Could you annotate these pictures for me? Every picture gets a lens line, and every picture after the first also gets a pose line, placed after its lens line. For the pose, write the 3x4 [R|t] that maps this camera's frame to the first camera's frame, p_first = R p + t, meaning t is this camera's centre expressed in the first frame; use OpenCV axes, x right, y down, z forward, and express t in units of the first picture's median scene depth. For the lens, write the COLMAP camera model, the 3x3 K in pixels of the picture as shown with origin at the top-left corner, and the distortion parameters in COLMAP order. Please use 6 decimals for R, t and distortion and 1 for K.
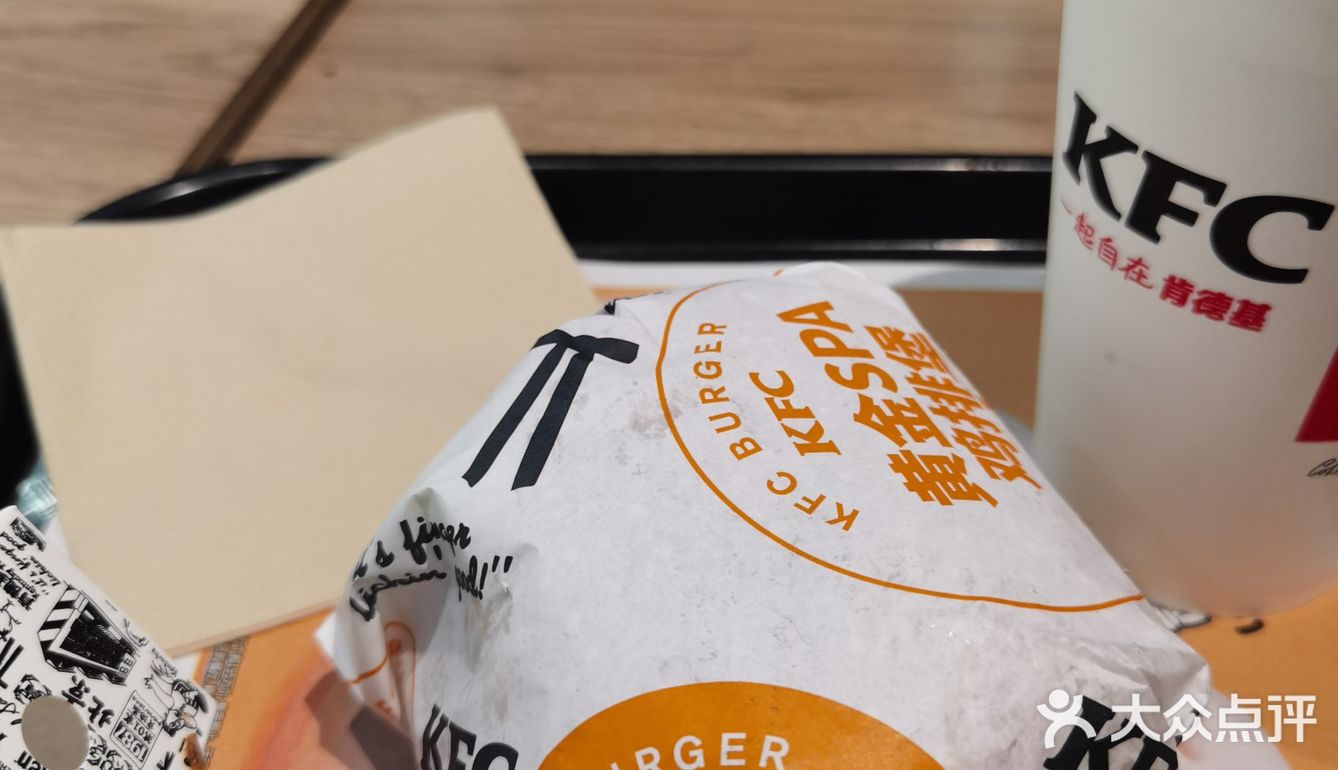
lens RADIAL K [[1379.1, 0, 635.1], [0, 1379.1, 384.7], [0, 0, 1]] dist [-0.004601, 0.010371]
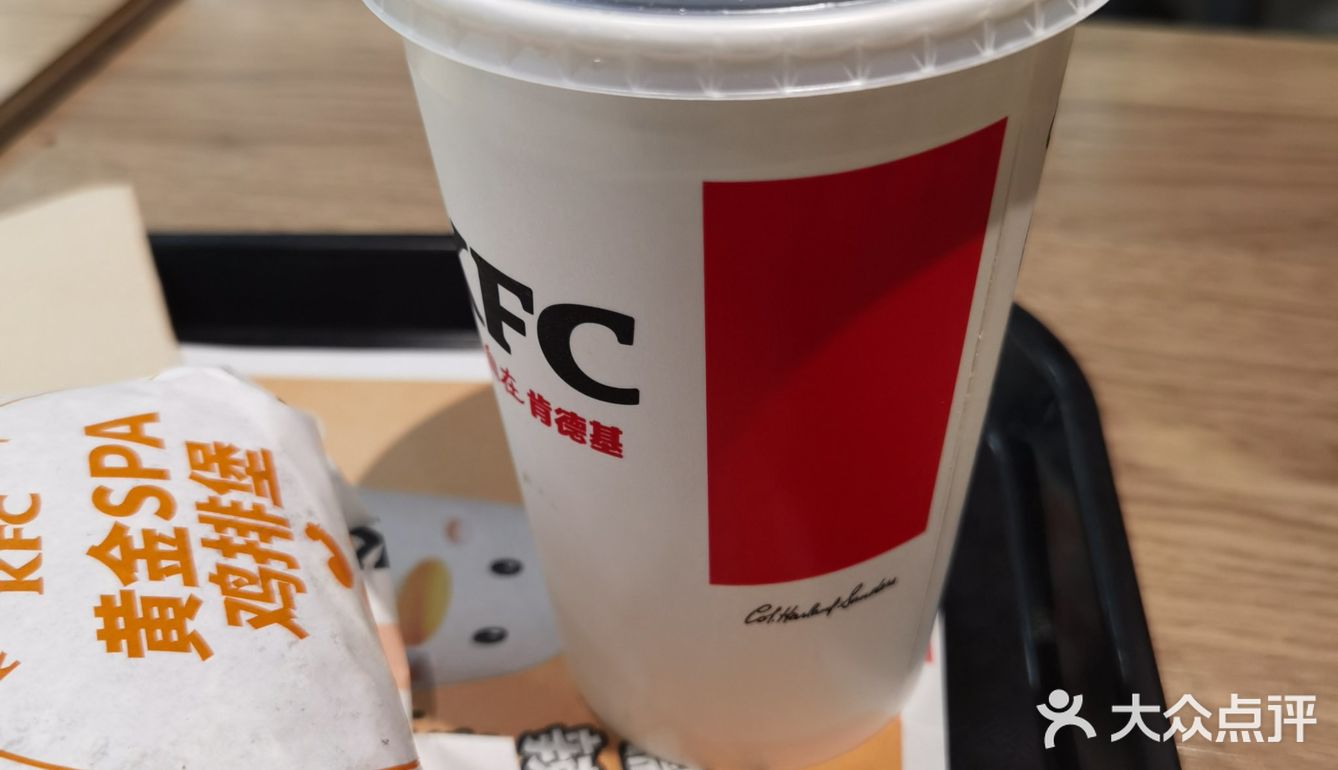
lens RADIAL K [[1442.3, 0, 670.9], [0, 1442.3, 369.5], [0, 0, 1]] dist [0.009889, 0.021326]
pose [[0.995596, 0.015854, -0.092393, 0.587593], [-0.020870, 0.998346, -0.053578, -0.047665], [0.091391, 0.055271, 0.994280, 0.105568]]
